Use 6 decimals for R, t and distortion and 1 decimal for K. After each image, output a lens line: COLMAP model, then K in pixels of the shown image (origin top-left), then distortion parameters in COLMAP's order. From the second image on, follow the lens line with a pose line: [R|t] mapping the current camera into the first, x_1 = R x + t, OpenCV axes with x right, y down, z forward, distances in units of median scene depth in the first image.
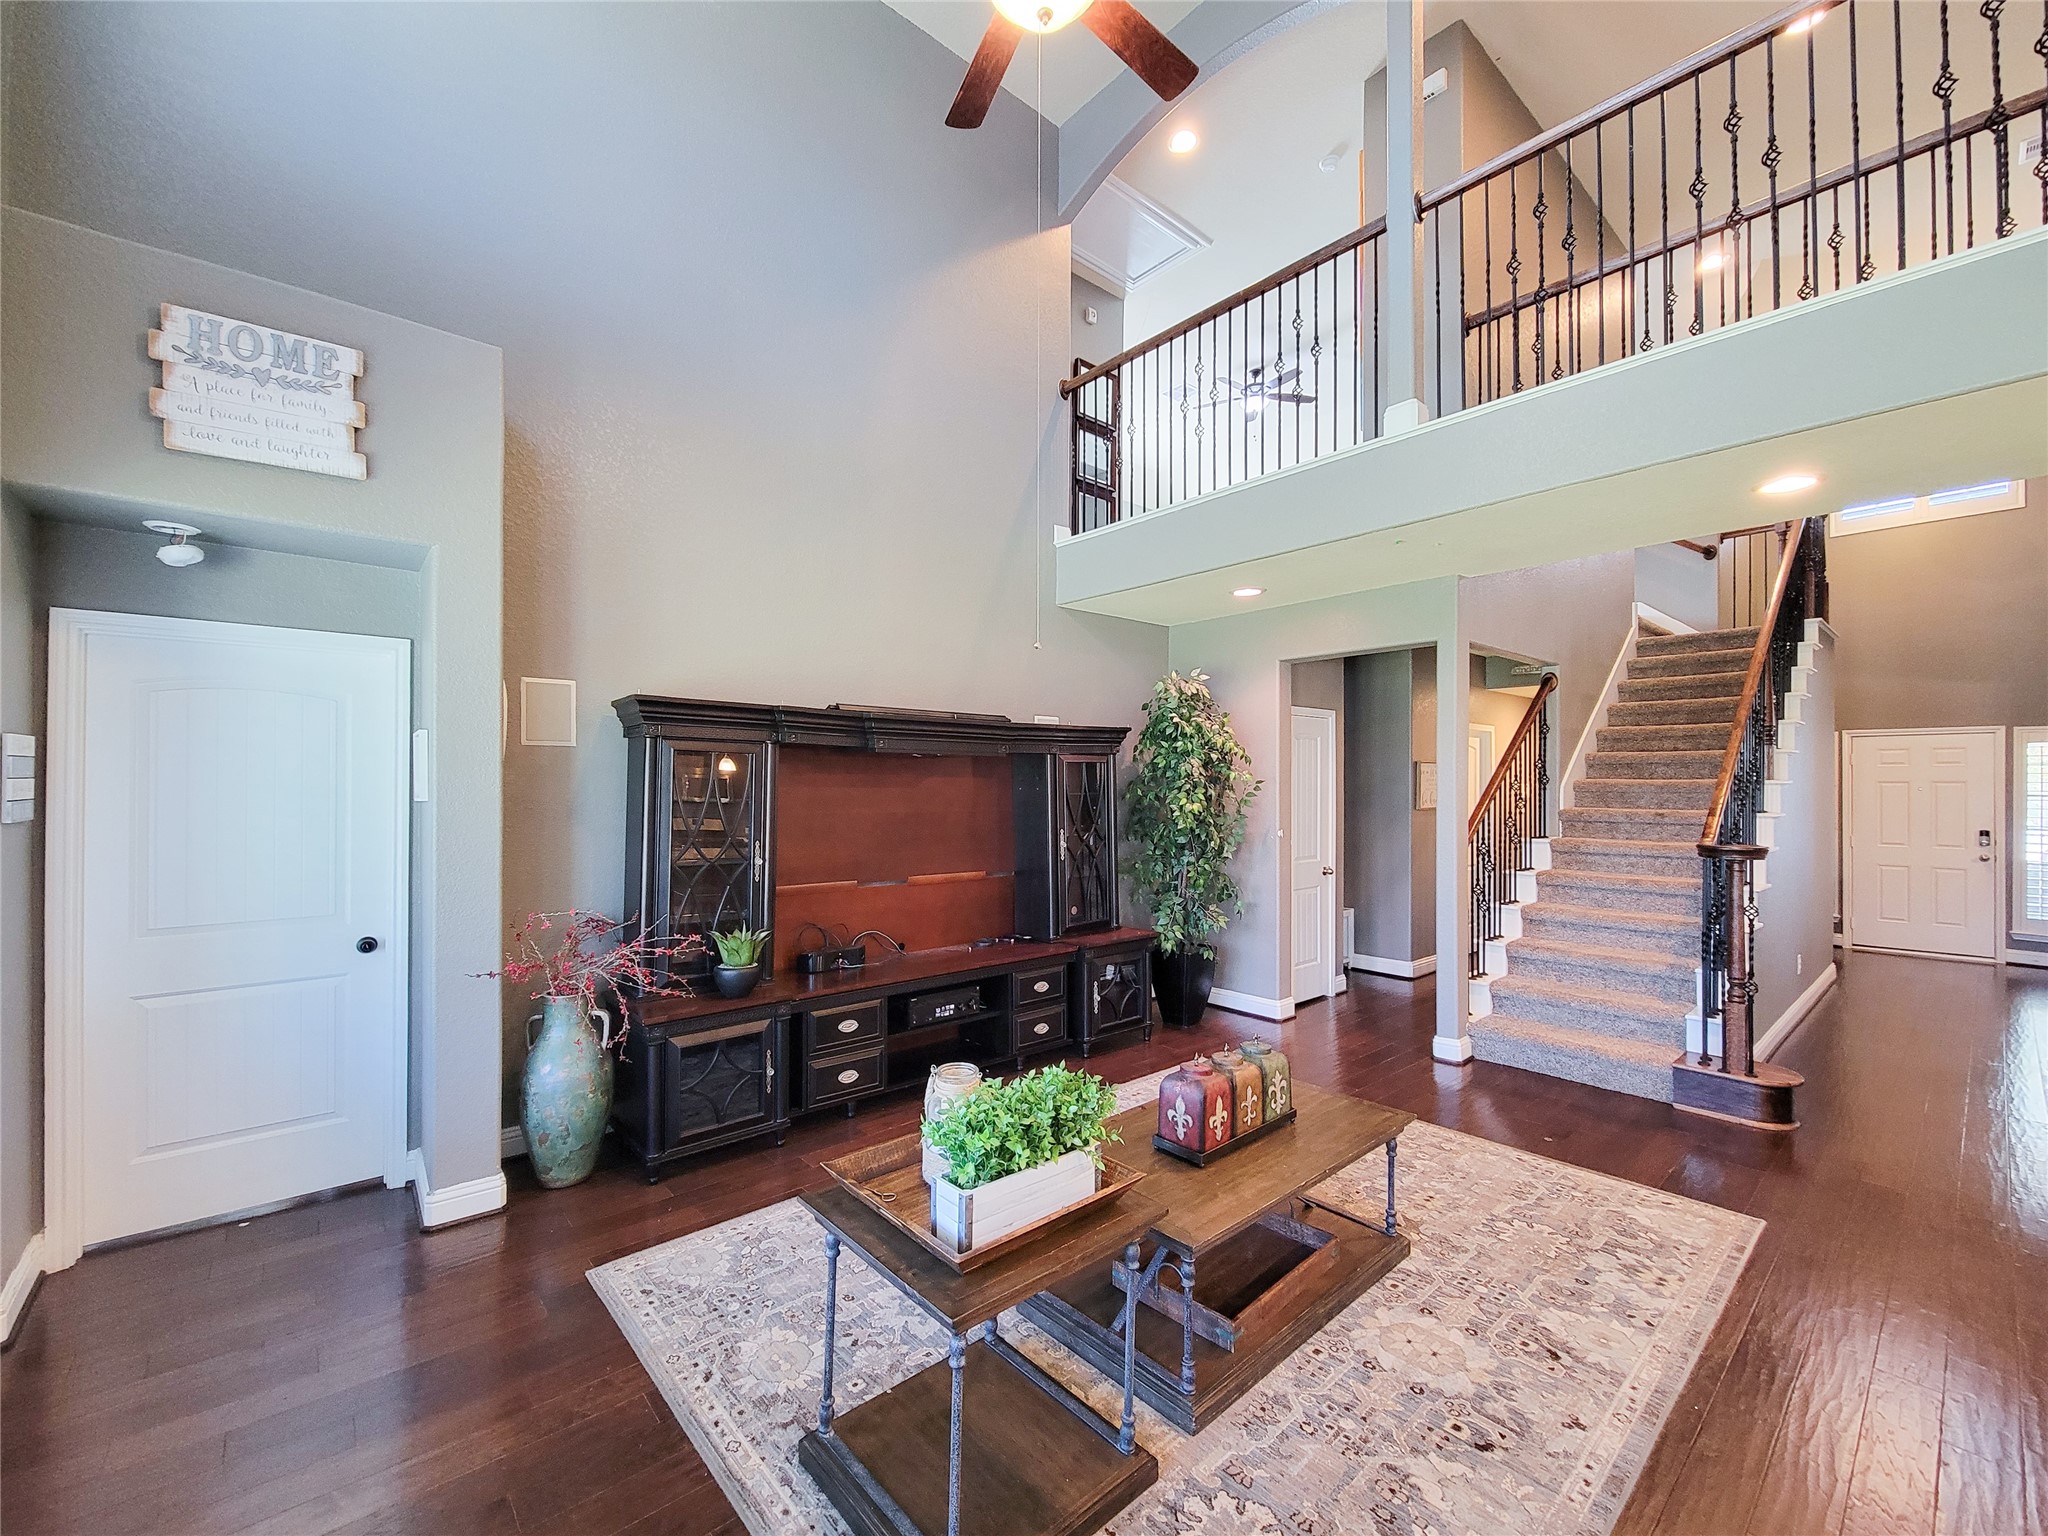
lens RADIAL K [[847.2, 0, 1030.6], [0, 847.2, 778.2], [0, 0, 1]] dist [0.005456, -0.004219]
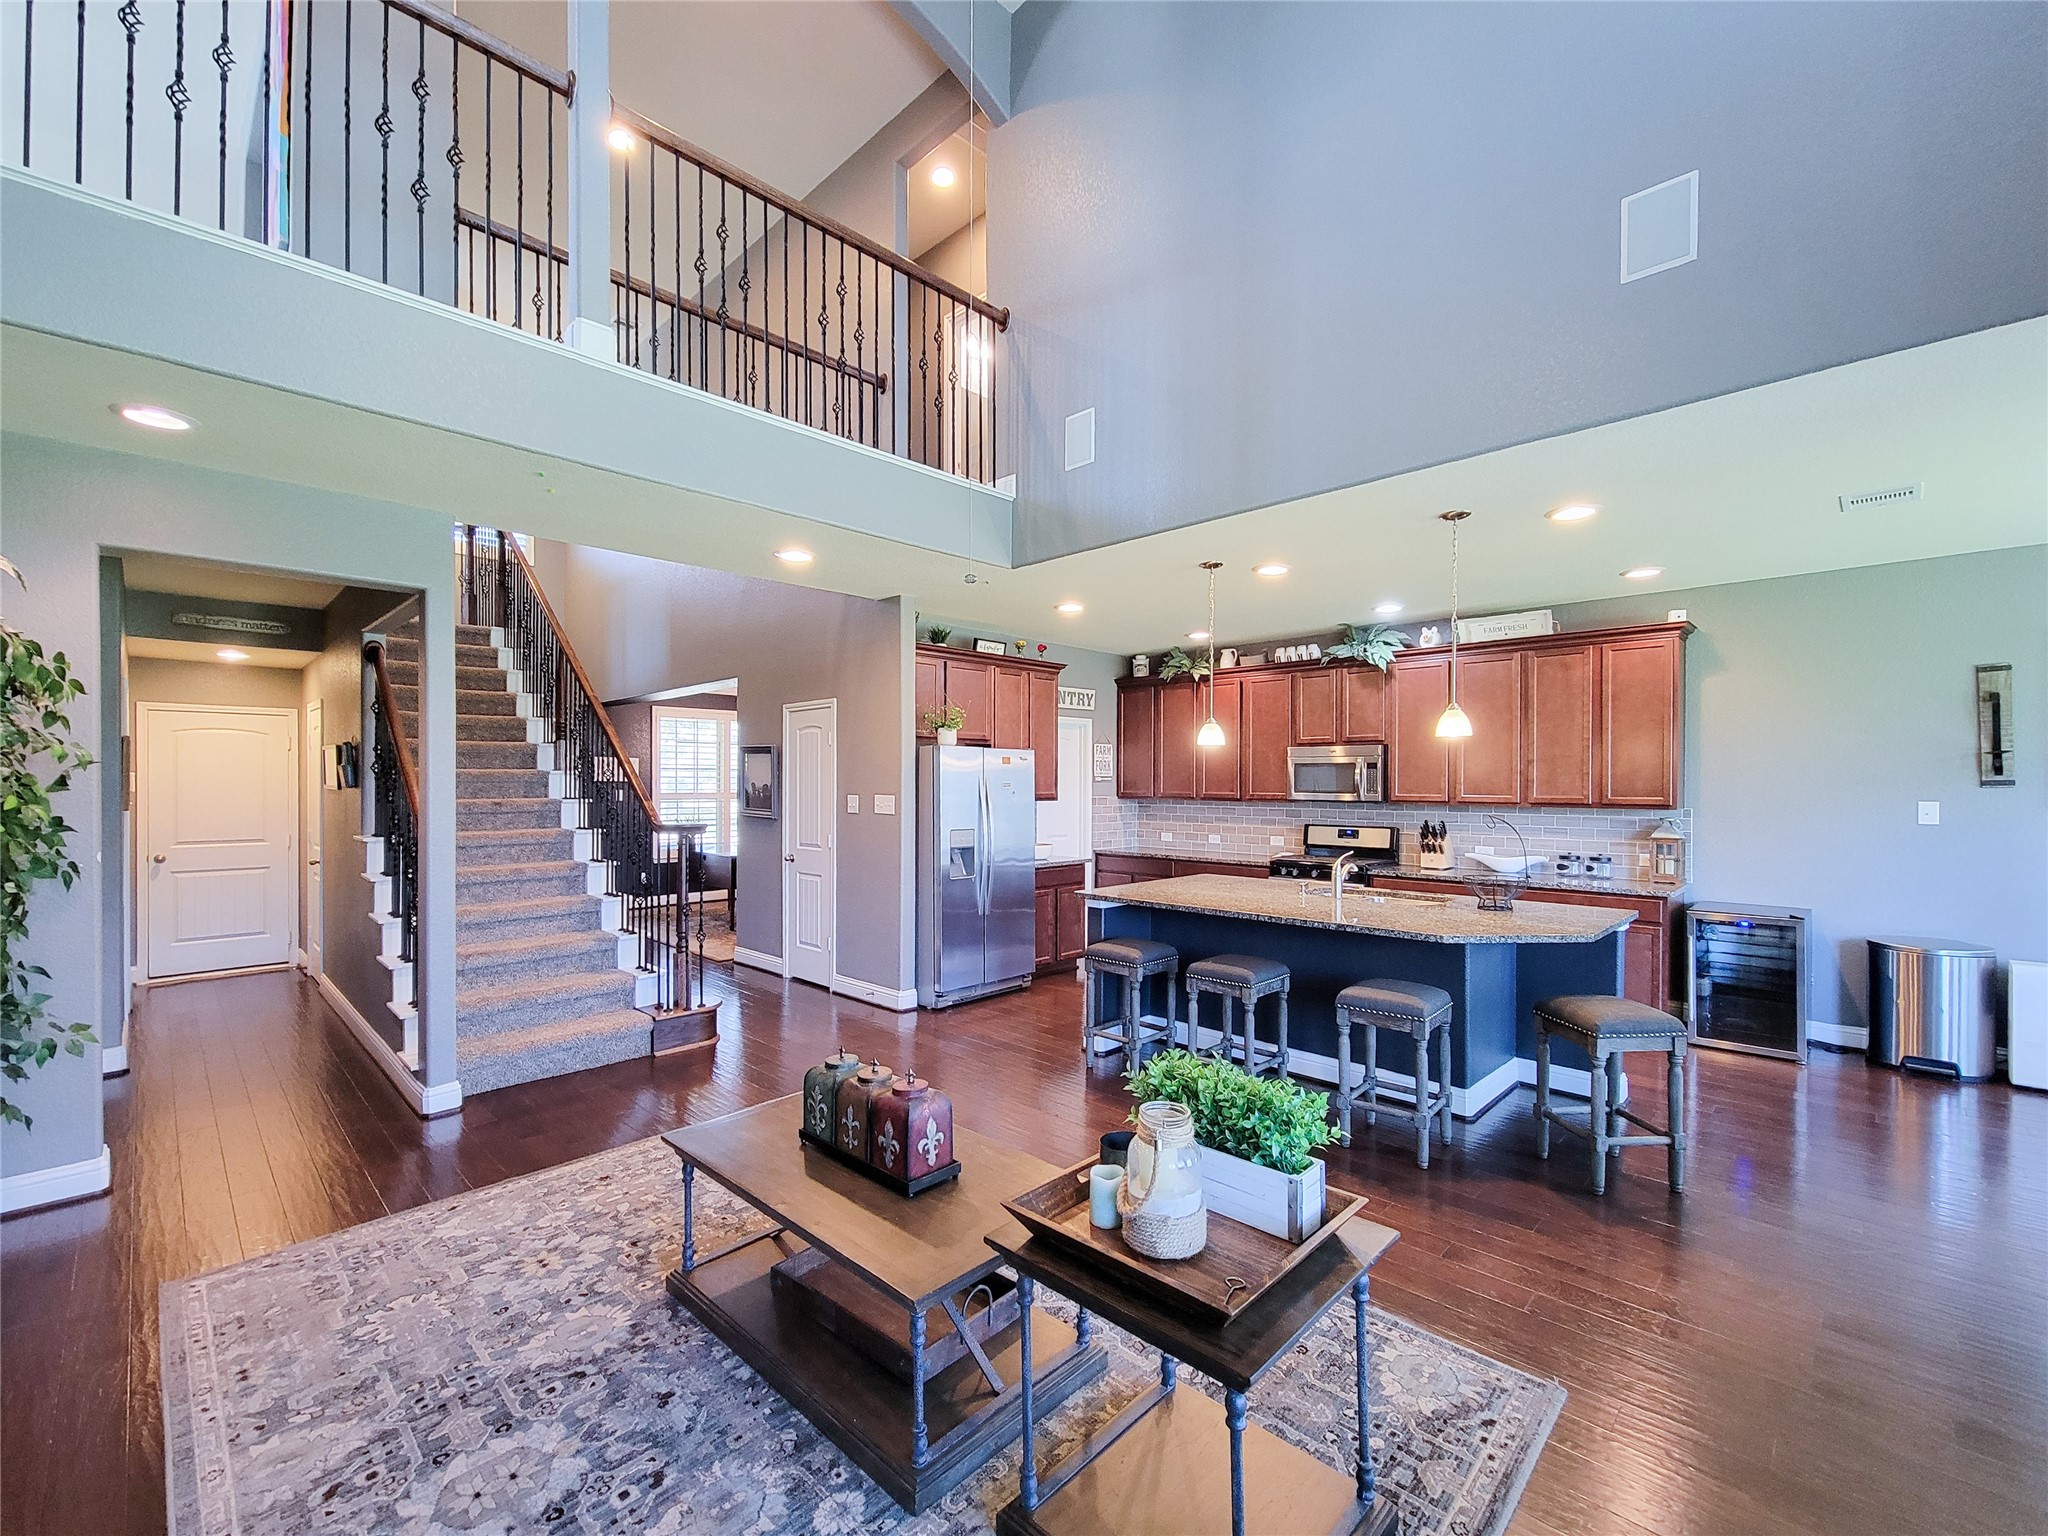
lens RADIAL K [[847.2, 0, 1025.3], [0, 847.2, 791.1], [0, 0, 1]] dist [0.005456, -0.004219]
pose [[-0.060973, -0.012350, 0.998063, -0.305560], [-0.009132, 0.999889, 0.011815, 0.008426], [-0.998098, -0.008394, -0.061079, 0.442071]]
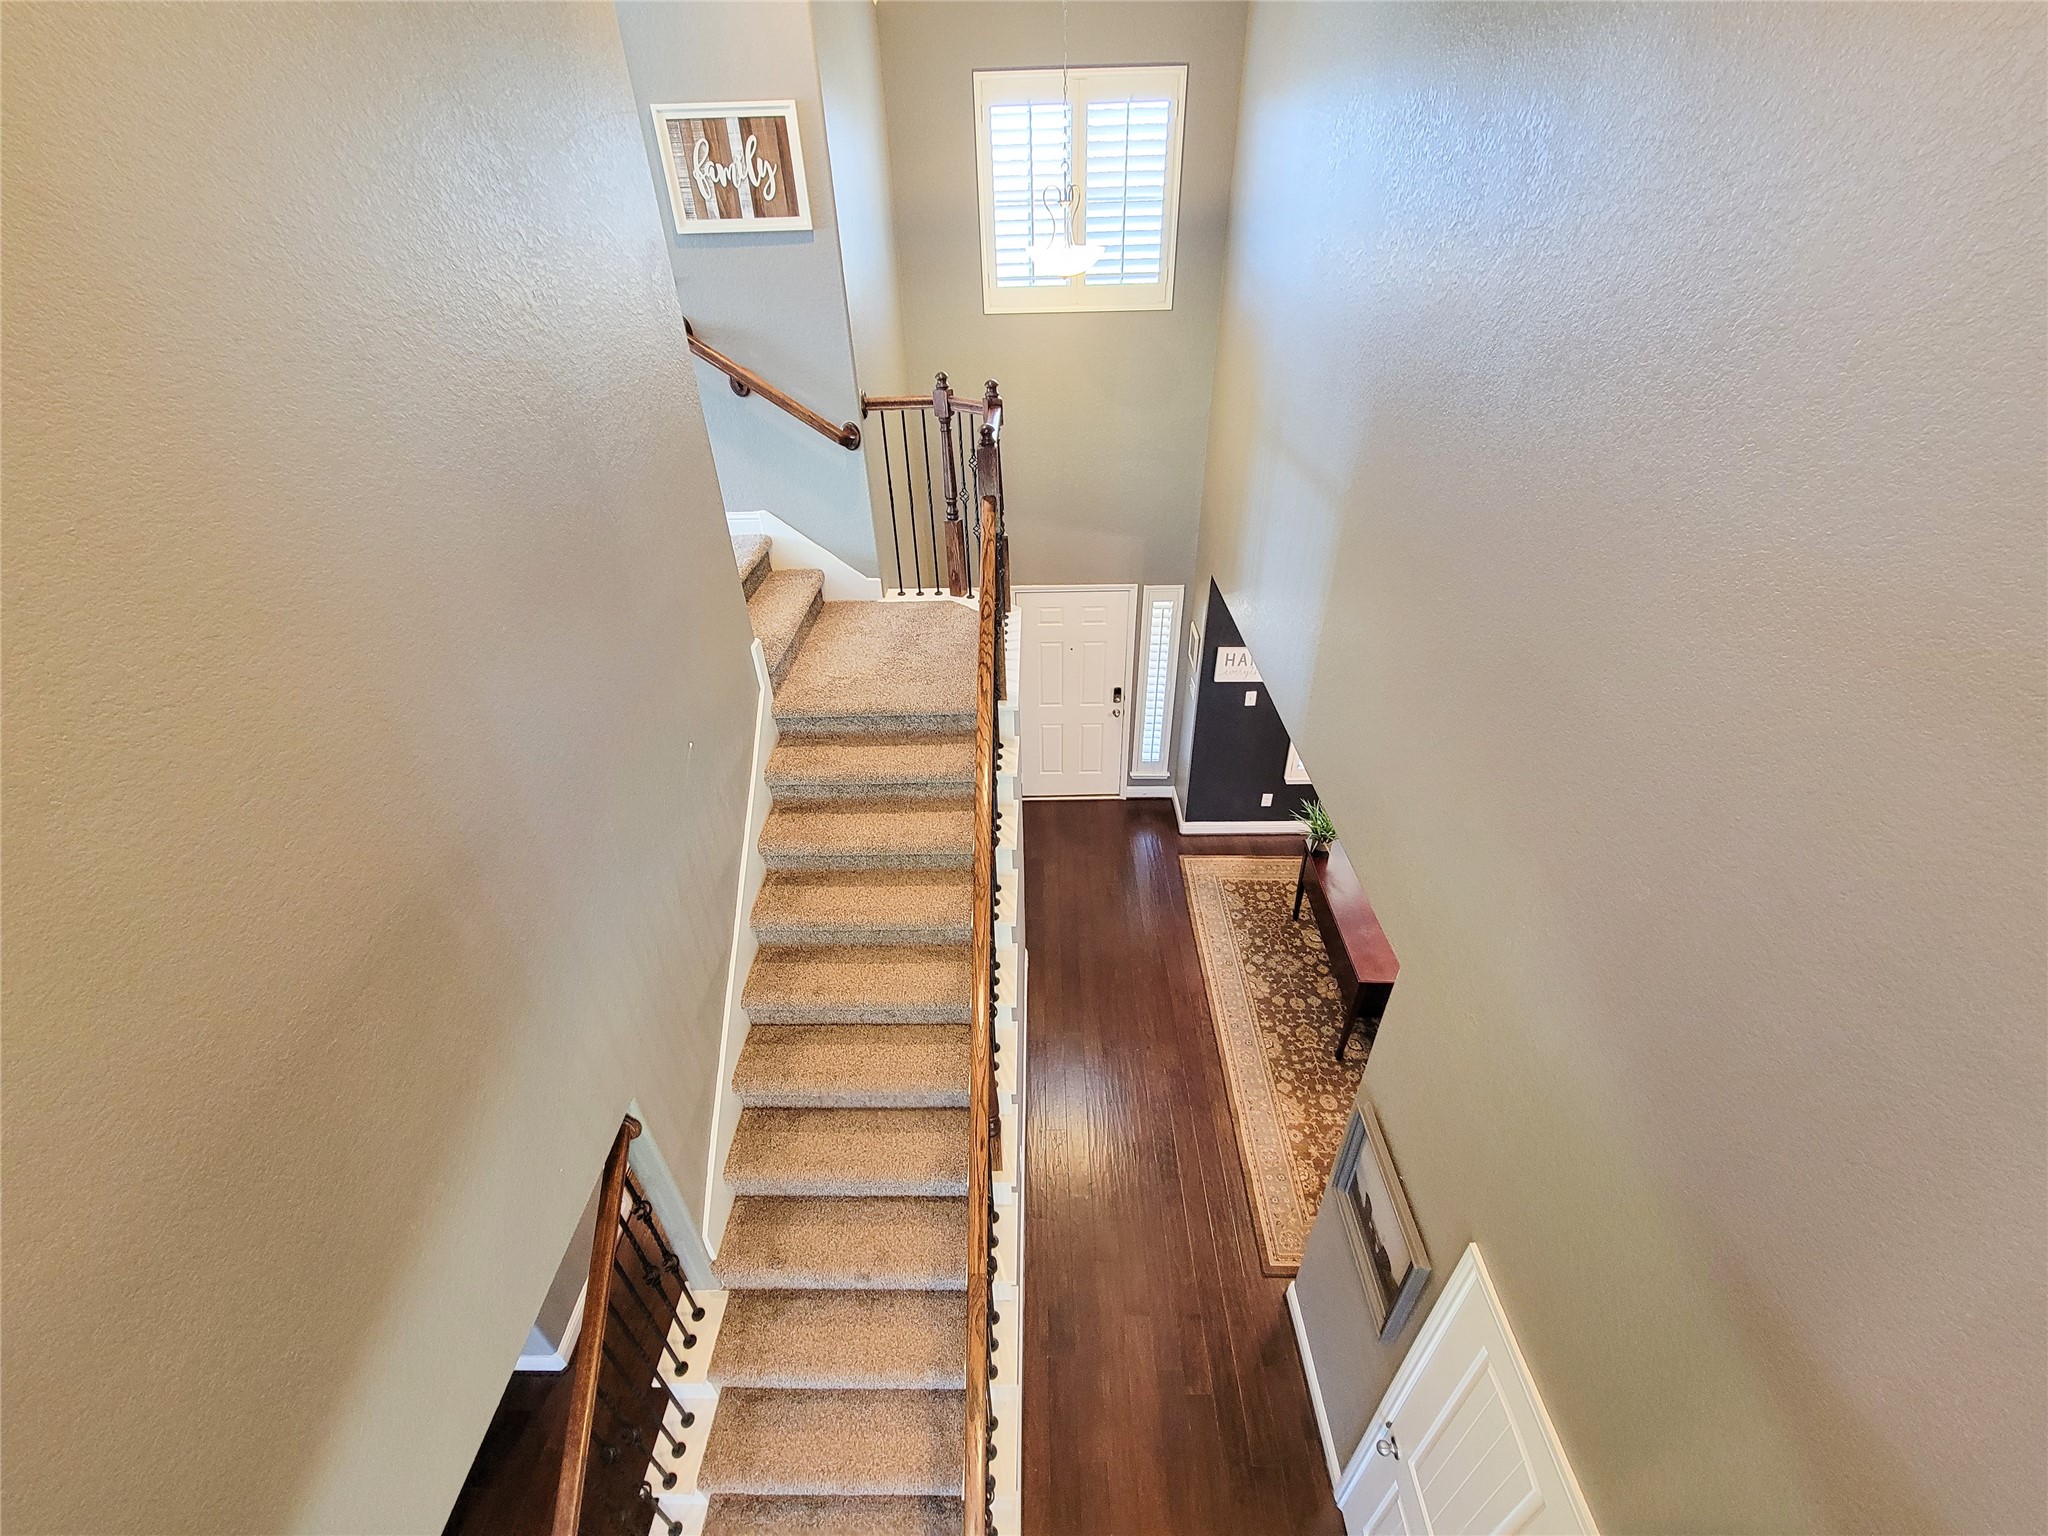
lens RADIAL K [[847.2, 0, 1022.2], [0, 847.2, 777.8], [0, 0, 1]] dist [0.005456, -0.004219]
pose [[0.666135, -0.445806, 0.597931, 0.603972], [0.021247, 0.812715, 0.582273, -0.578274], [-0.745529, -0.375168, 0.550850, 0.713608]]
